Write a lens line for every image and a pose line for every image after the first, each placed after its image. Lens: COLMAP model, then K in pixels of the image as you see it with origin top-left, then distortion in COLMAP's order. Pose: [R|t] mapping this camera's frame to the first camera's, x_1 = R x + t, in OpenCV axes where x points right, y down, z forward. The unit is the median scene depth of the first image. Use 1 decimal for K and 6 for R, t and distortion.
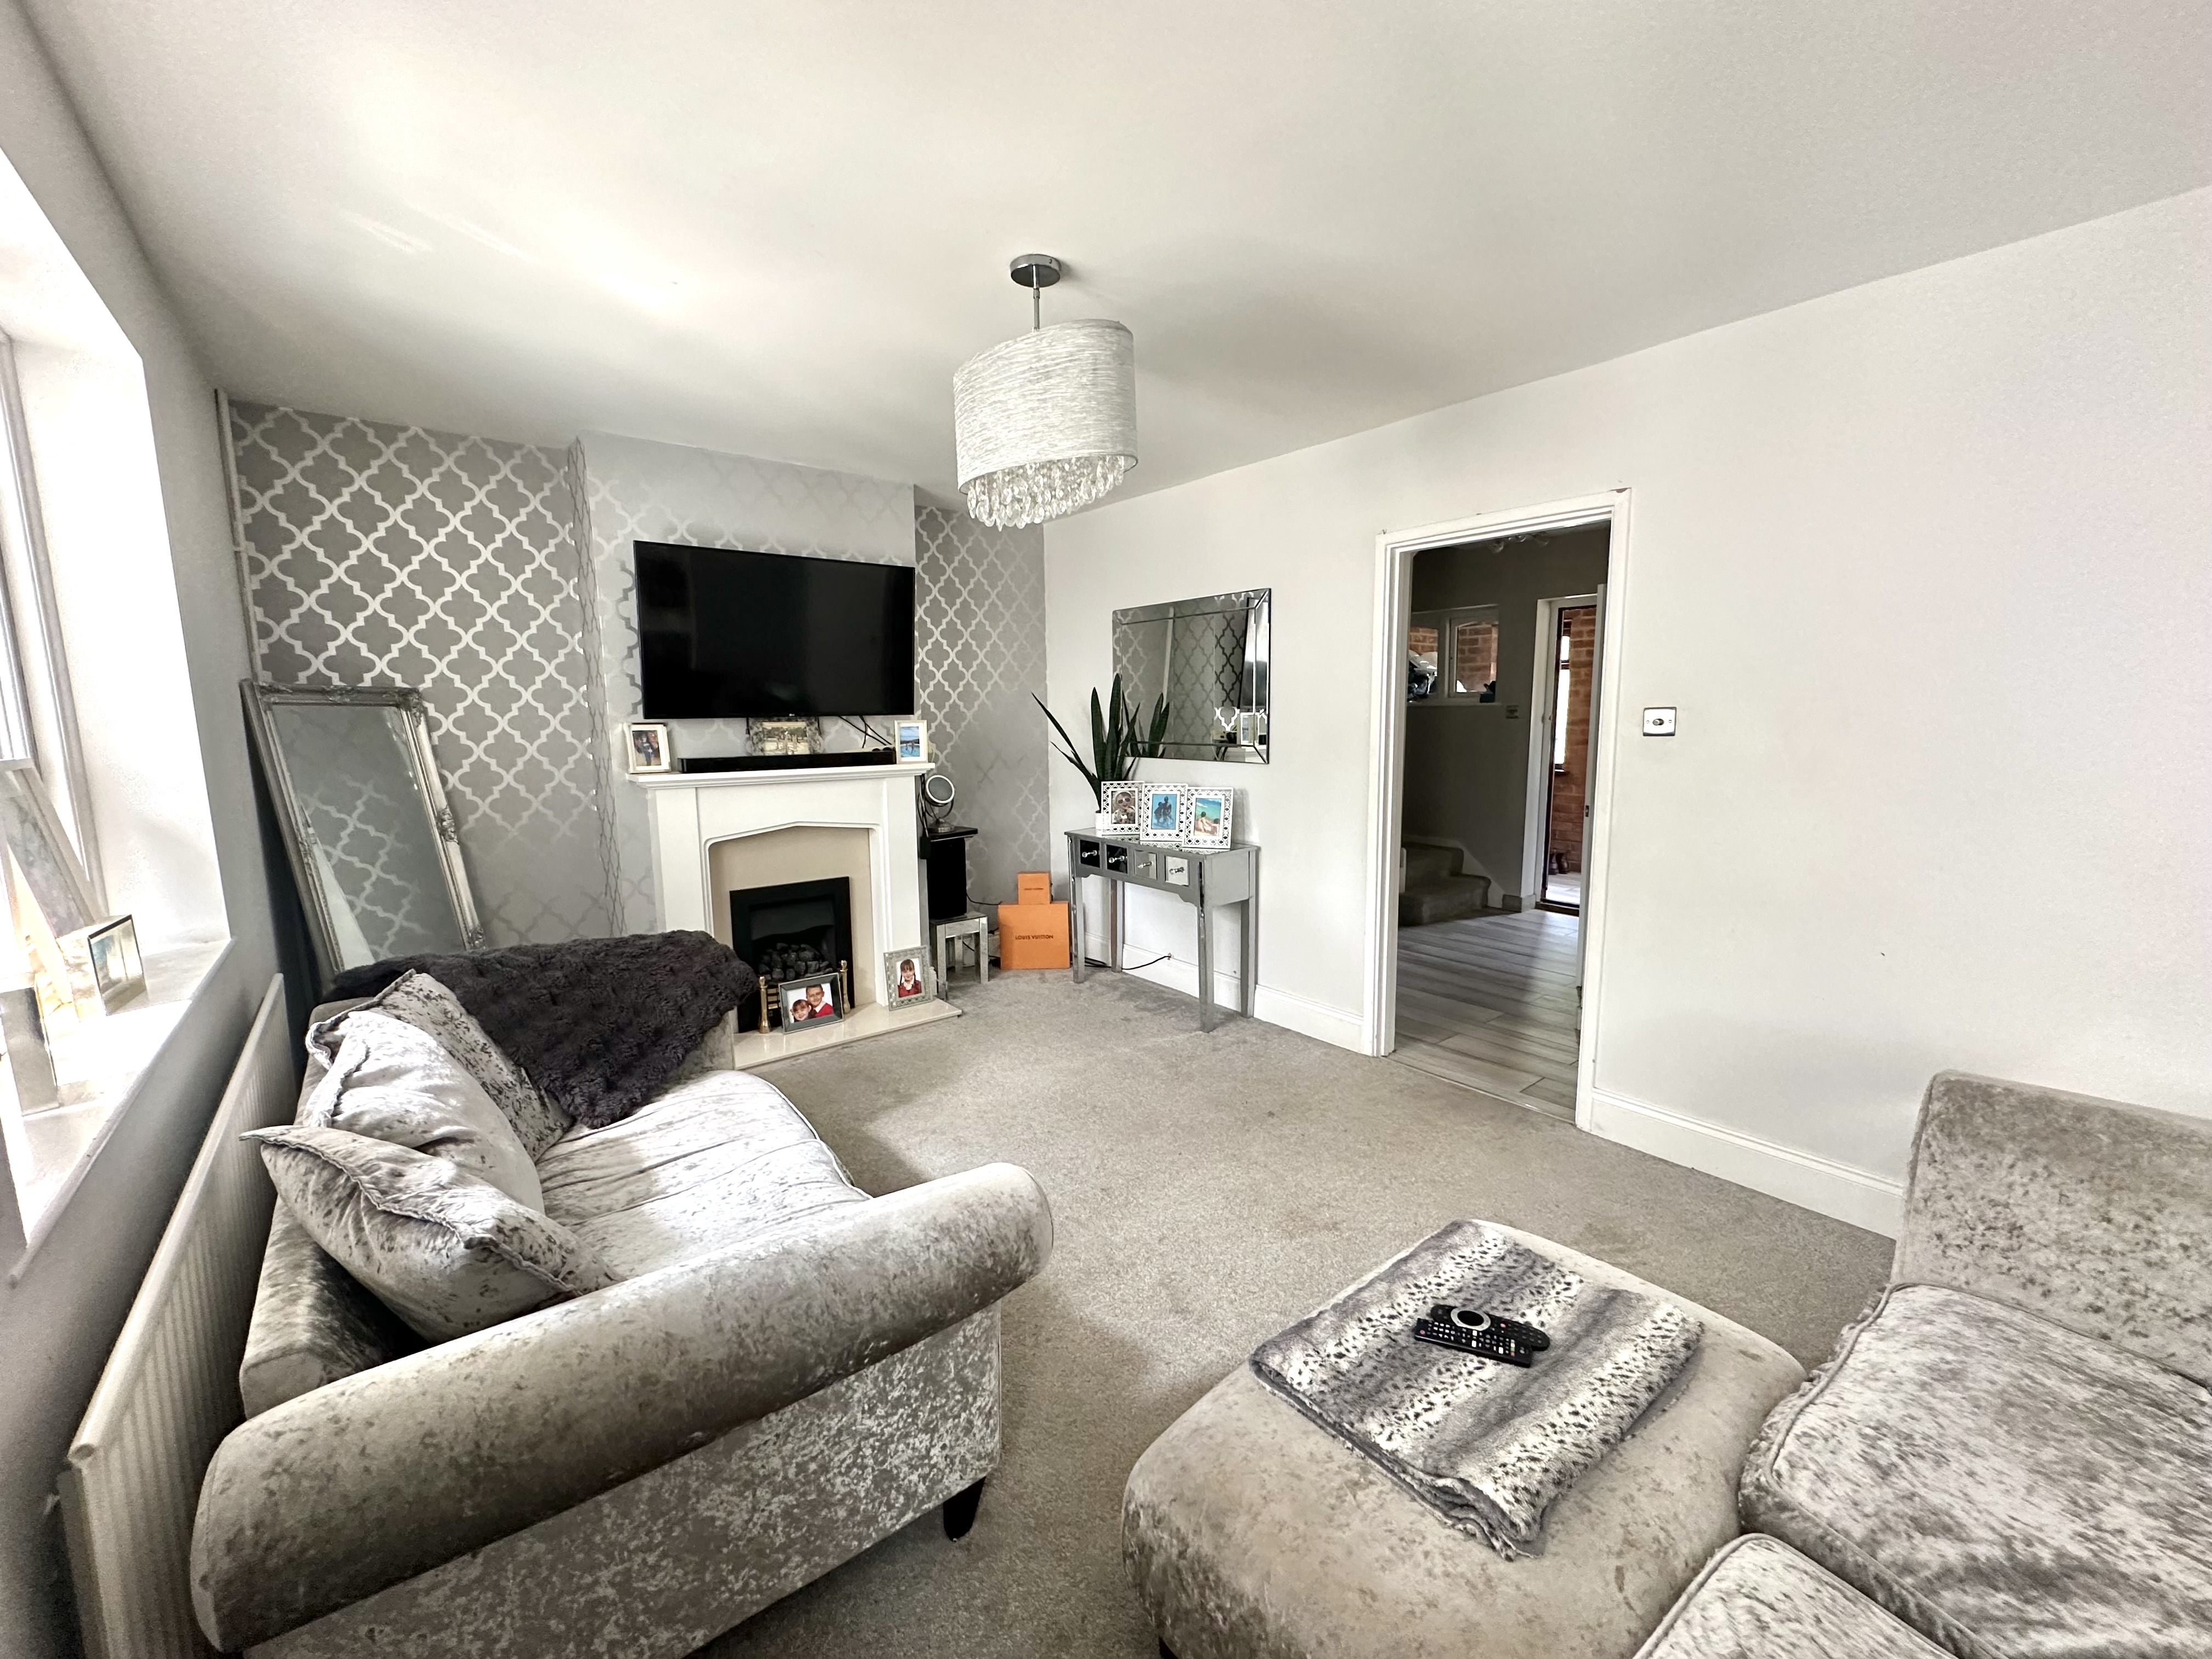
lens RADIAL K [[883.3, 0, 1105.6], [0, 883.3, 832.5], [0, 0, 1]] dist [-0.001725, -0.000378]
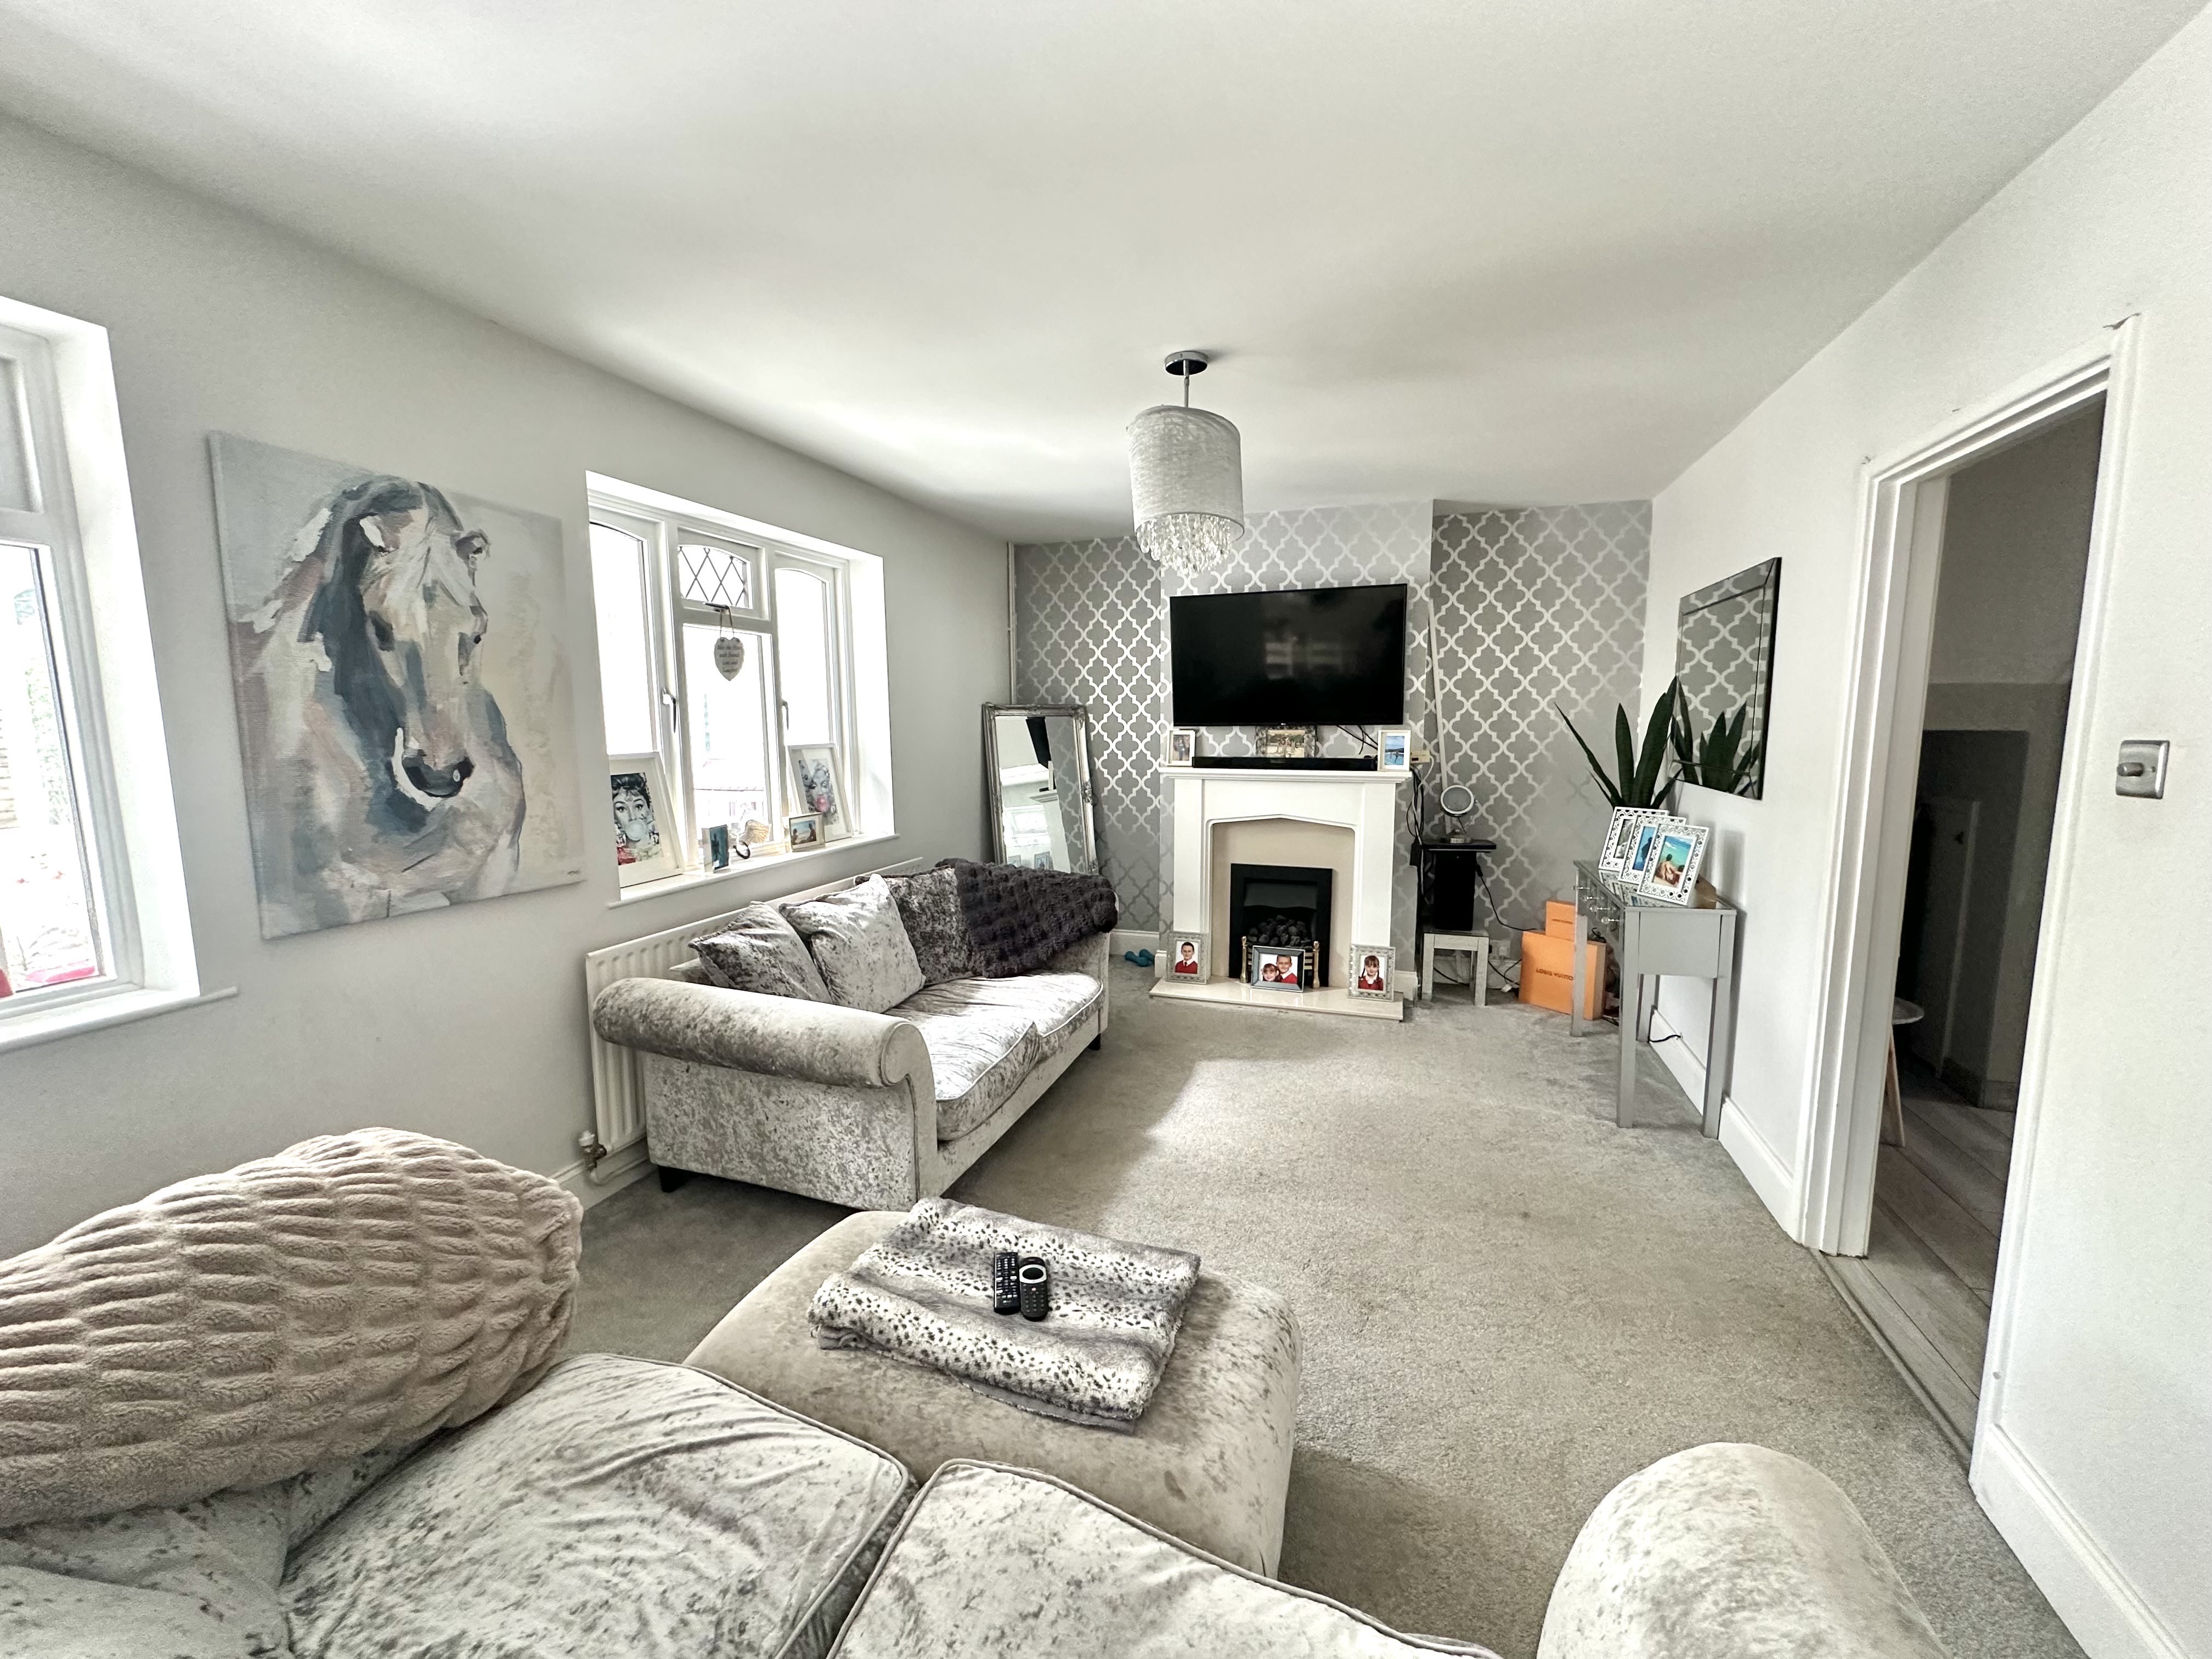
lens RADIAL K [[883.3, 0, 1101.7], [0, 883.3, 830.5], [0, 0, 1]] dist [-0.001725, -0.000378]
pose [[0.530702, 0.115002, -0.839720, 0.509591], [-0.113076, 0.991502, 0.064325, -0.038736], [0.839981, 0.060815, 0.539196, 0.159084]]
